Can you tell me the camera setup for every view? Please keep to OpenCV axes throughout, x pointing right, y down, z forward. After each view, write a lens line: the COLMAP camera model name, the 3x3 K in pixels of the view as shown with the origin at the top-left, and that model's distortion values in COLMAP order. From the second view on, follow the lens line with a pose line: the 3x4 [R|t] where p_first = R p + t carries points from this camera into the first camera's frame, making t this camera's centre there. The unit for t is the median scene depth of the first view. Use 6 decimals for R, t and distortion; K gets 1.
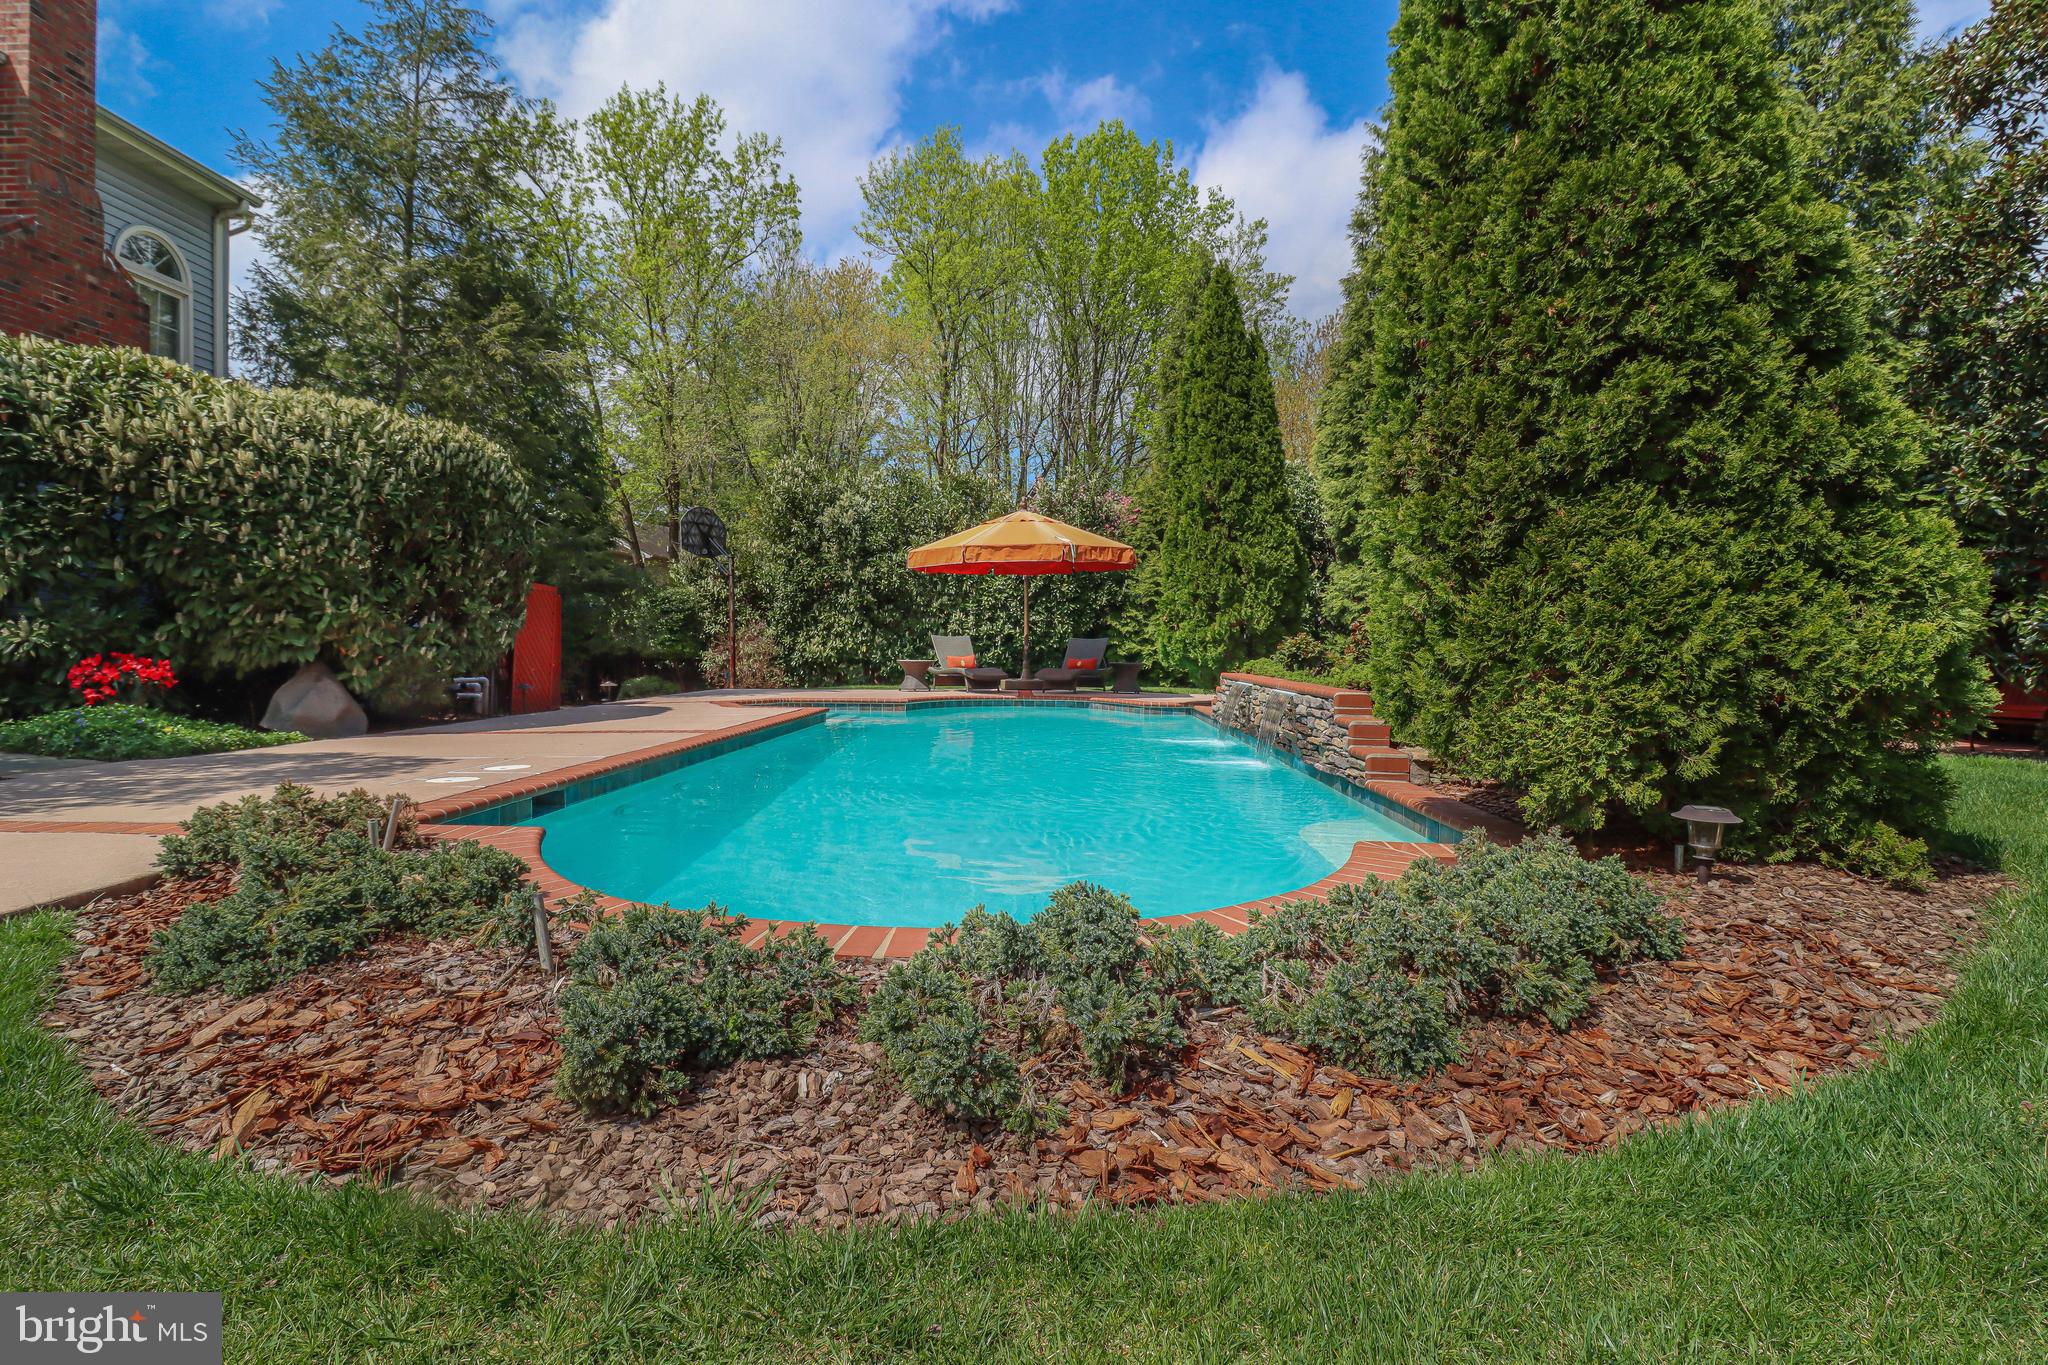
lens RADIAL K [[960.8, 0, 1028.8], [0, 960.8, 680.0], [0, 0, 1]] dist [0.001740, -0.013661]
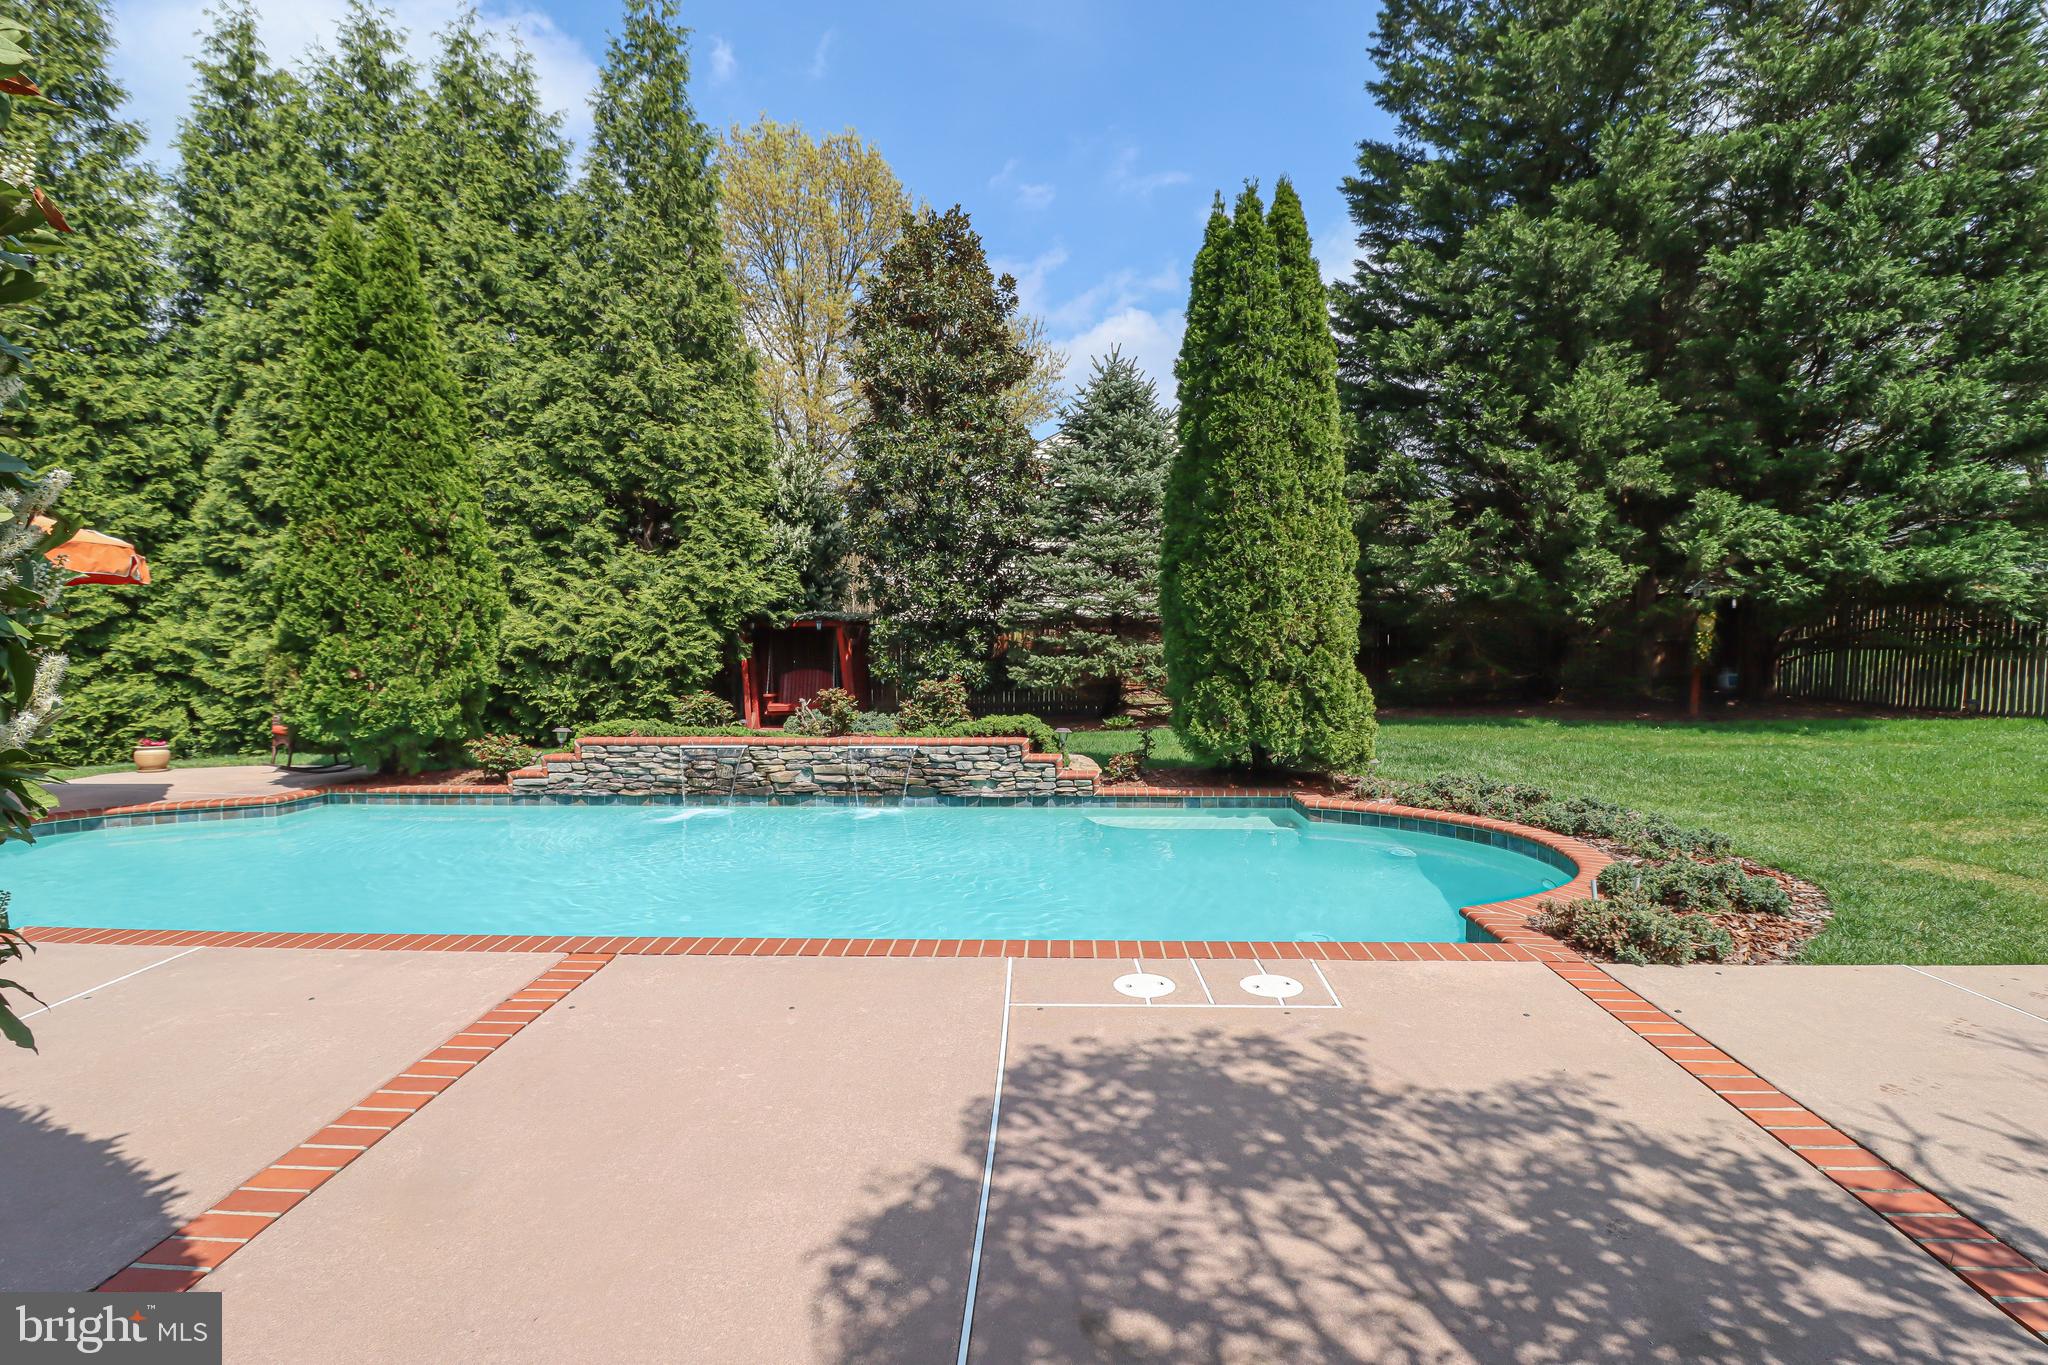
lens RADIAL K [[951.2, 0, 1027.2], [0, 951.2, 687.9], [0, 0, 1]] dist [0.001279, -0.013454]
pose [[0.002295, -0.065976, 0.997819, -0.533536], [0.037918, 0.997109, 0.065842, -0.076992], [-0.999278, 0.037684, 0.004790, 0.463291]]
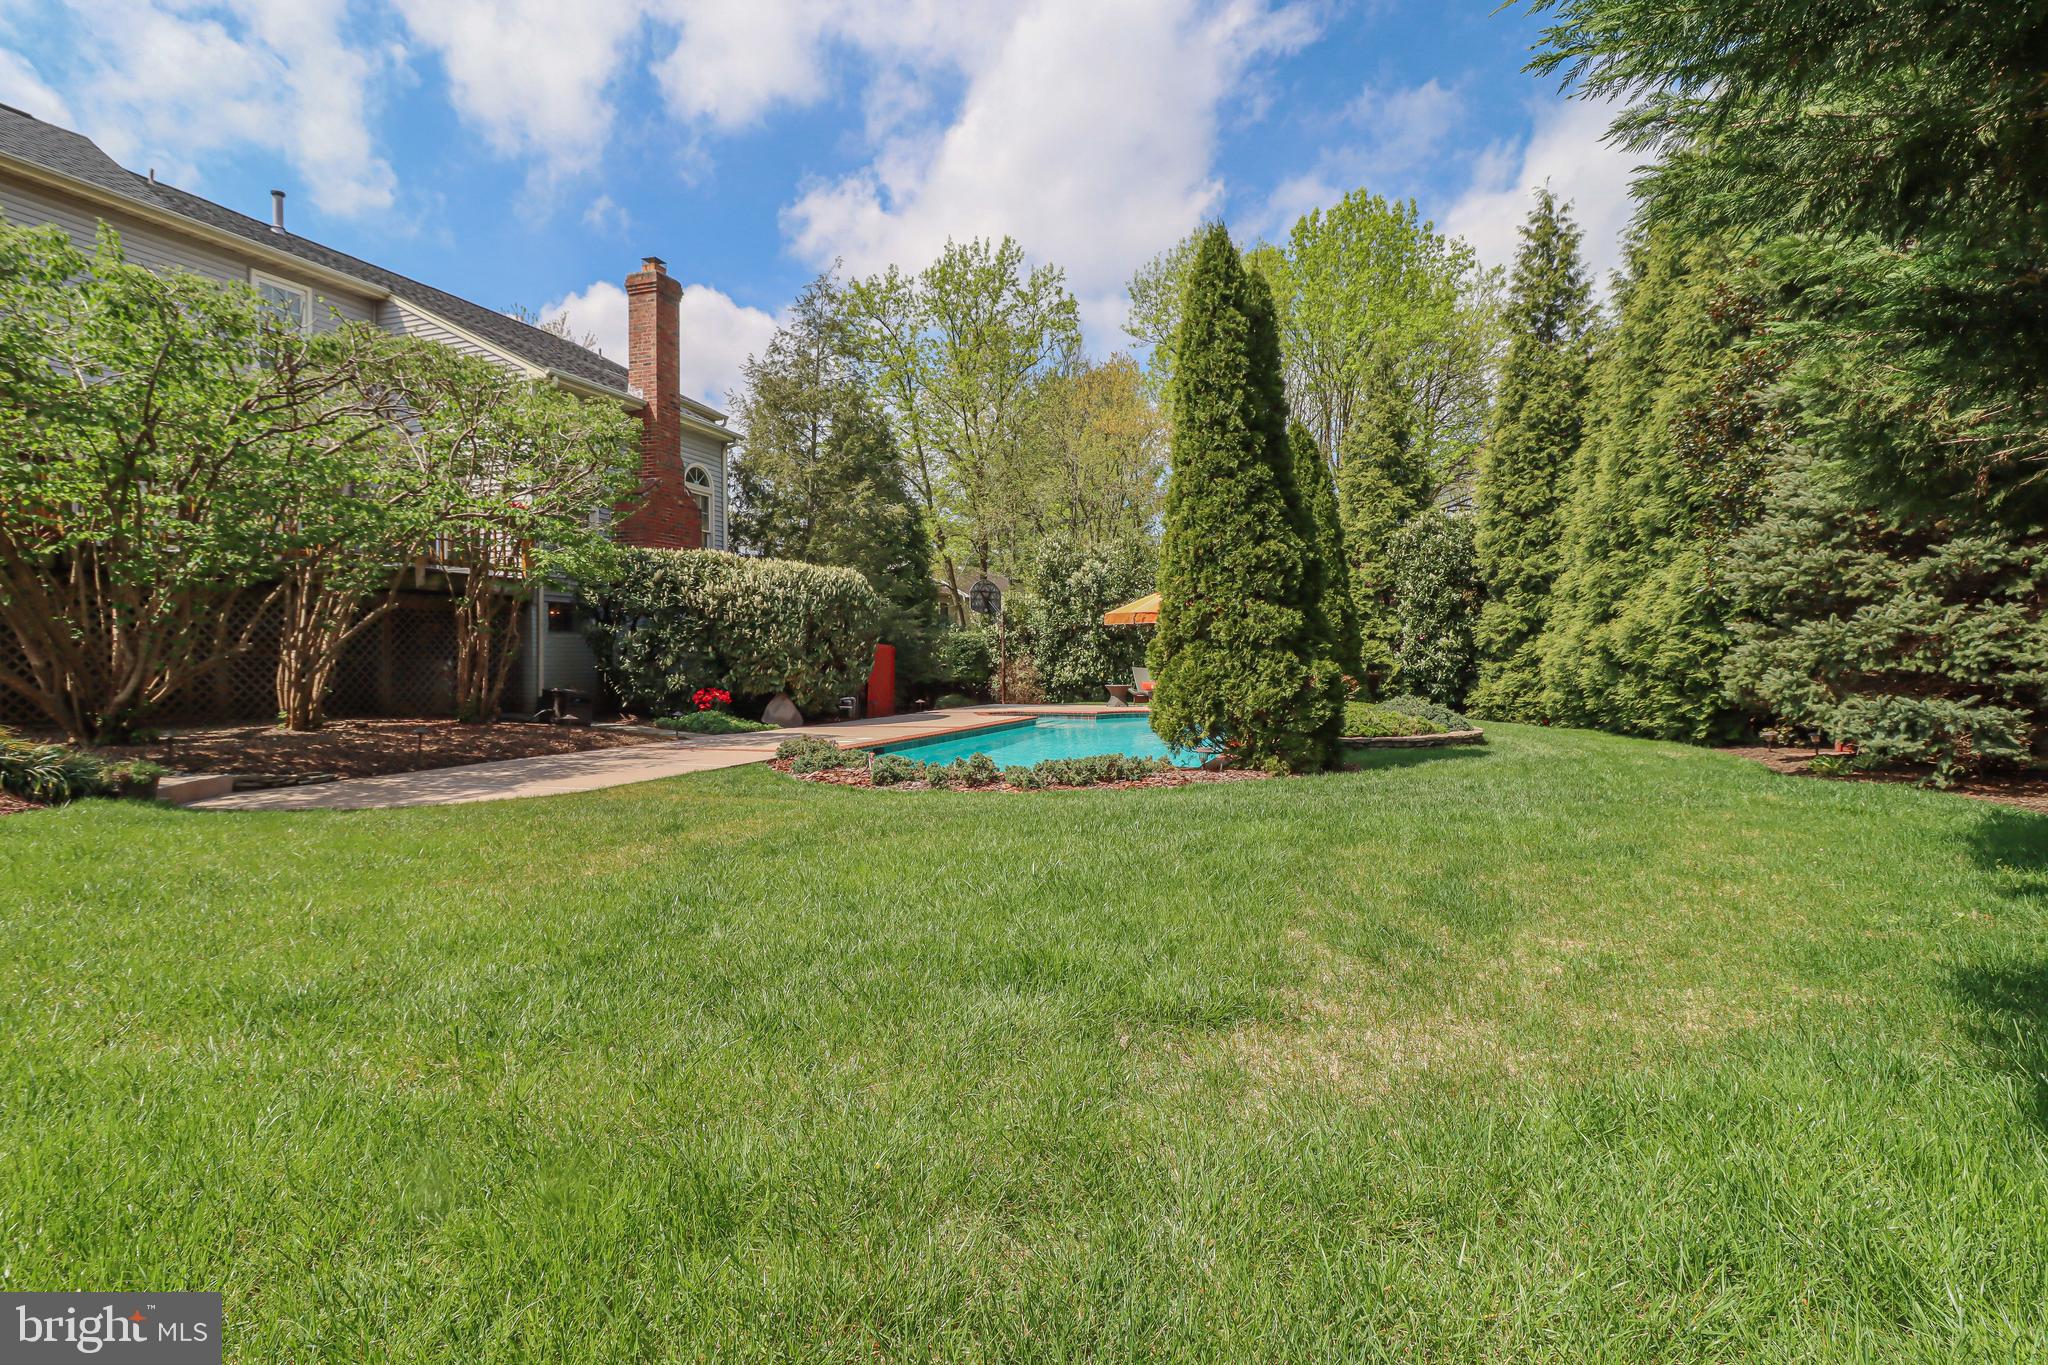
lens RADIAL K [[952.2, 0, 1026.6], [0, 952.2, 682.0], [0, 0, 1]] dist [0.001150, -0.011620]
pose [[0.945701, -0.001323, -0.325035, 0.262649], [-0.002735, 0.999924, -0.012030, -0.009582], [0.325026, 0.012266, 0.945626, -0.478872]]
